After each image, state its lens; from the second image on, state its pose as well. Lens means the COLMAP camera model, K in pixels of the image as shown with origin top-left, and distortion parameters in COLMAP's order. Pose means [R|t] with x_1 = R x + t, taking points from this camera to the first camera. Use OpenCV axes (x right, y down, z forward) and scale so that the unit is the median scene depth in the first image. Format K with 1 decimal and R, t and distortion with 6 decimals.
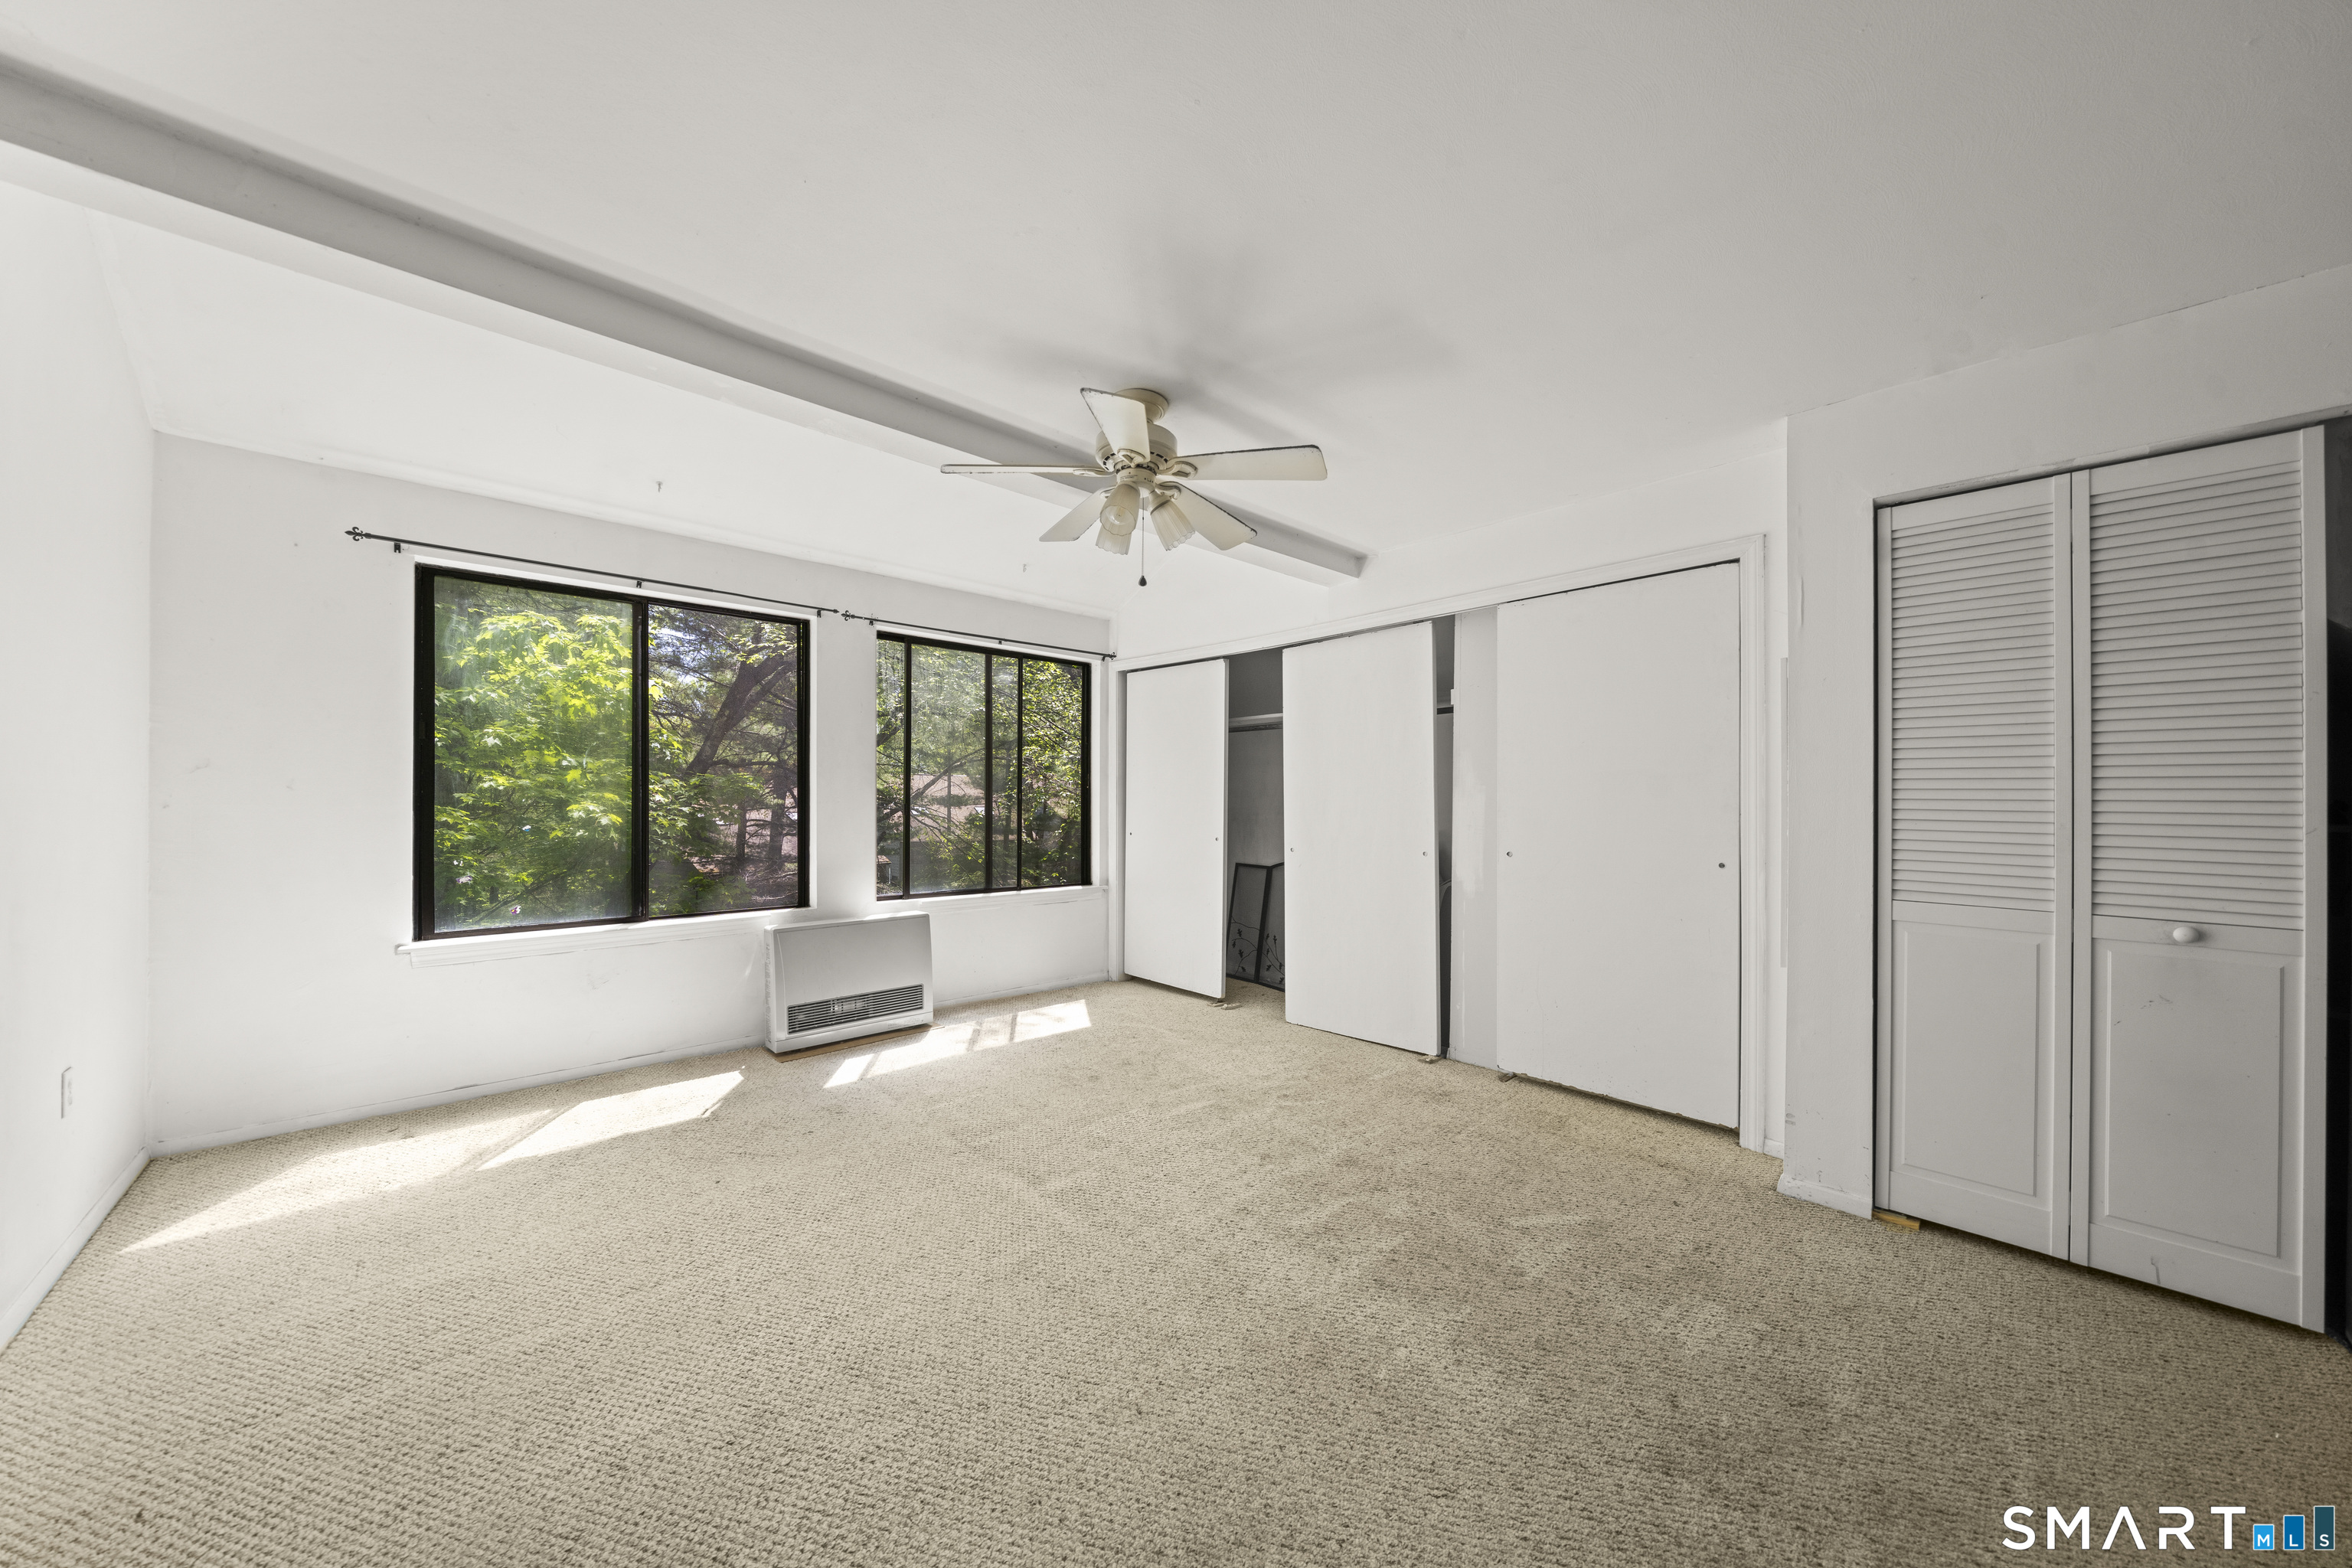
lens RADIAL K [[807.0, 0, 1172.1], [0, 807.0, 794.5], [0, 0, 1]] dist [-0.002865, -0.000072]
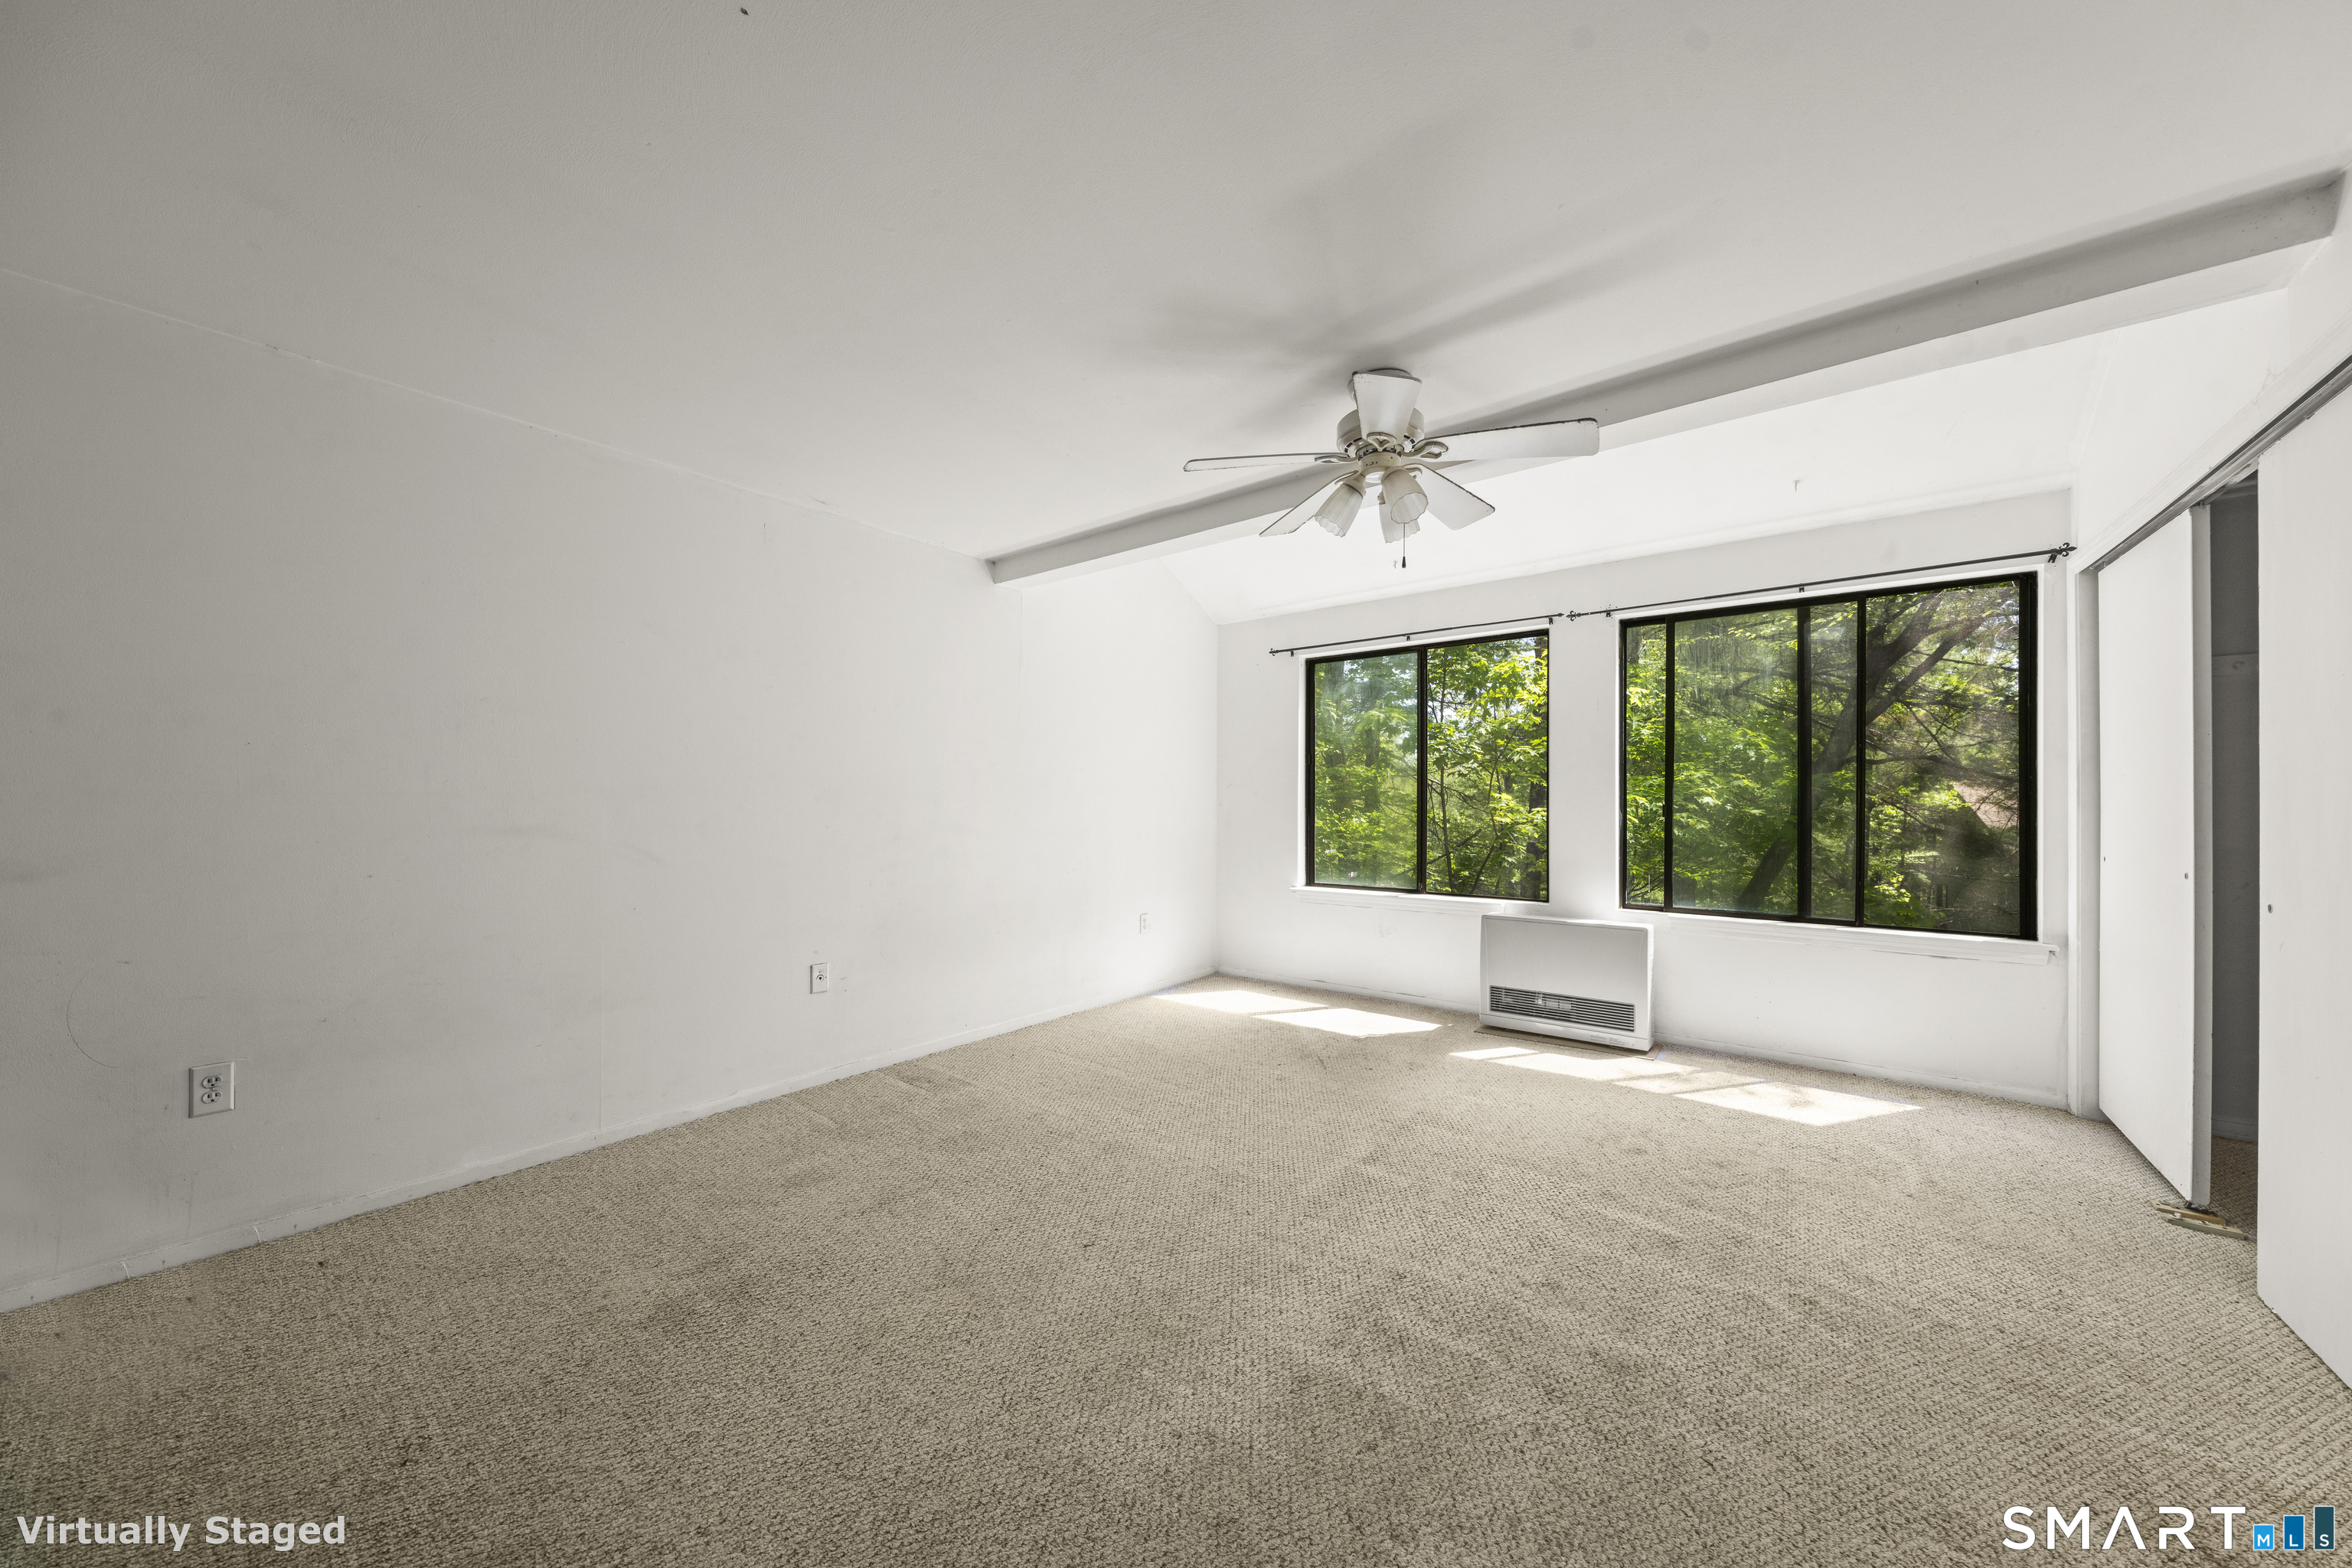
lens RADIAL K [[807.0, 0, 1172.1], [0, 807.0, 794.5], [0, 0, 1]] dist [-0.002865, -0.000072]
pose [[0.153626, -0.012608, -0.988049, 0.570942], [0.006501, 0.999910, -0.011749, 0.009144], [0.988108, -0.004618, 0.153694, 0.401392]]
